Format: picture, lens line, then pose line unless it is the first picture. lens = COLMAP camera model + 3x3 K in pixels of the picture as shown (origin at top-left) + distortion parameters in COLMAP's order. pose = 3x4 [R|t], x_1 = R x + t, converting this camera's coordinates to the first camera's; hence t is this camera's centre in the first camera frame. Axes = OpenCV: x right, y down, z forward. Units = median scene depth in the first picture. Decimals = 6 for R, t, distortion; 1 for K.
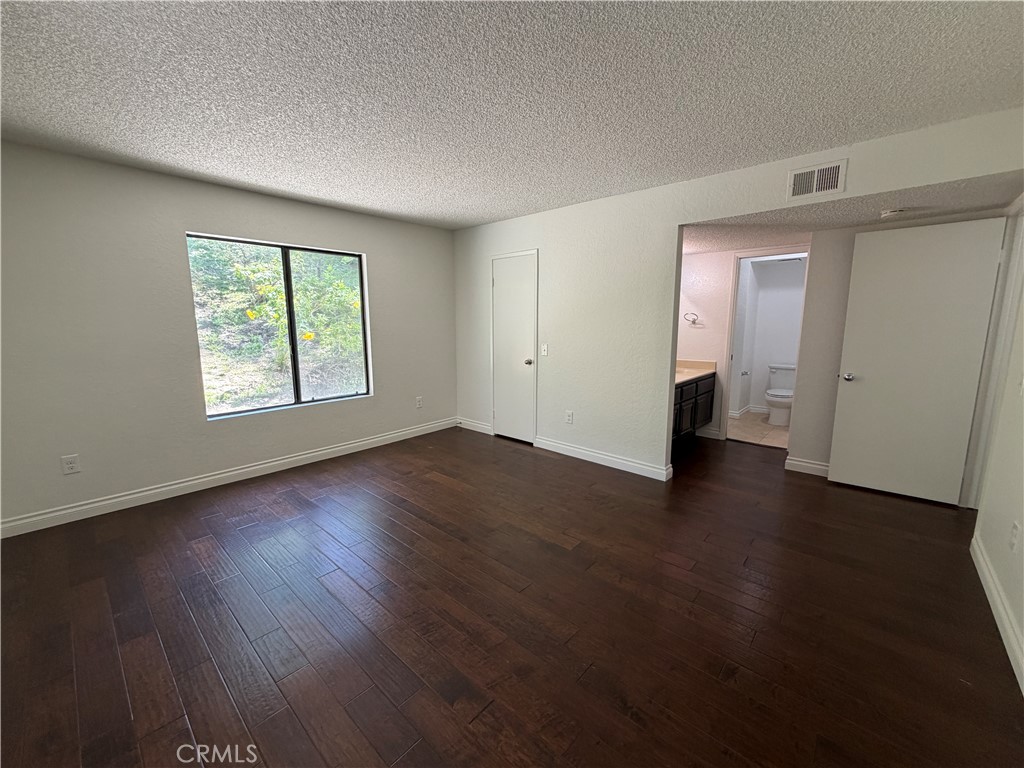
lens RADIAL K [[408.4, 0, 508.7], [0, 408.4, 381.8], [0, 0, 1]] dist [-0.000932, 0.000442]
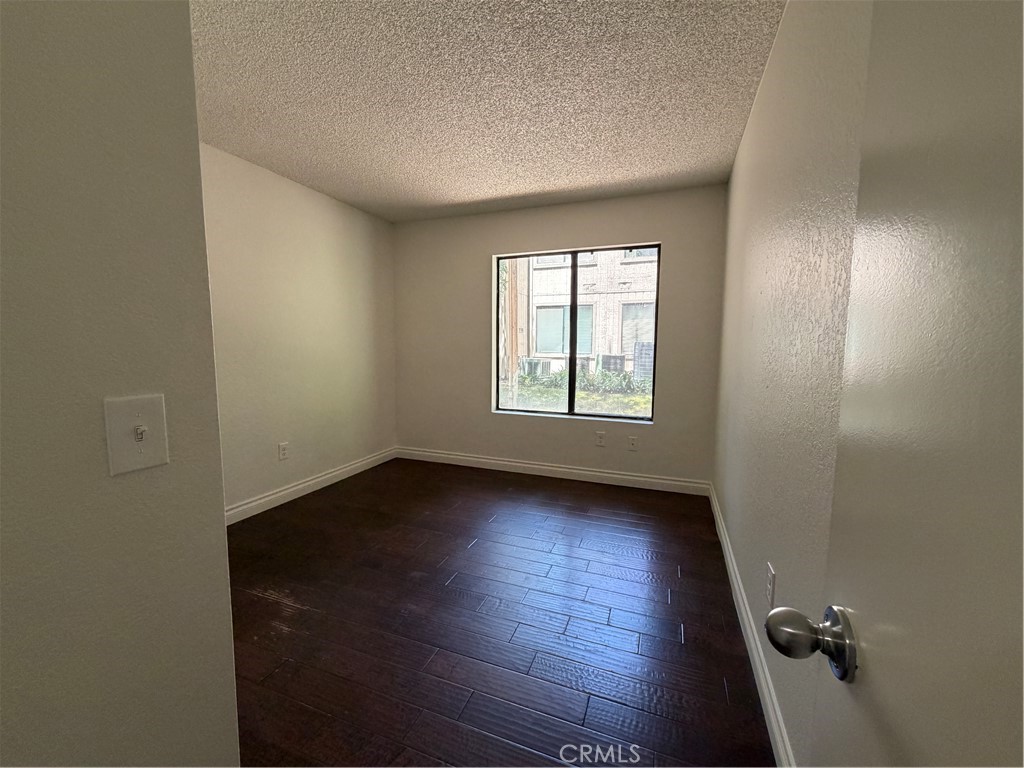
lens RADIAL K [[408.4, 0, 508.7], [0, 408.4, 381.8], [0, 0, 1]] dist [-0.000932, 0.000442]
pose [[0.360047, 0.091979, -0.928389, 0.327224], [-0.142701, 0.988848, 0.042627, -0.043218], [0.921956, 0.117134, 0.369158, 0.531910]]
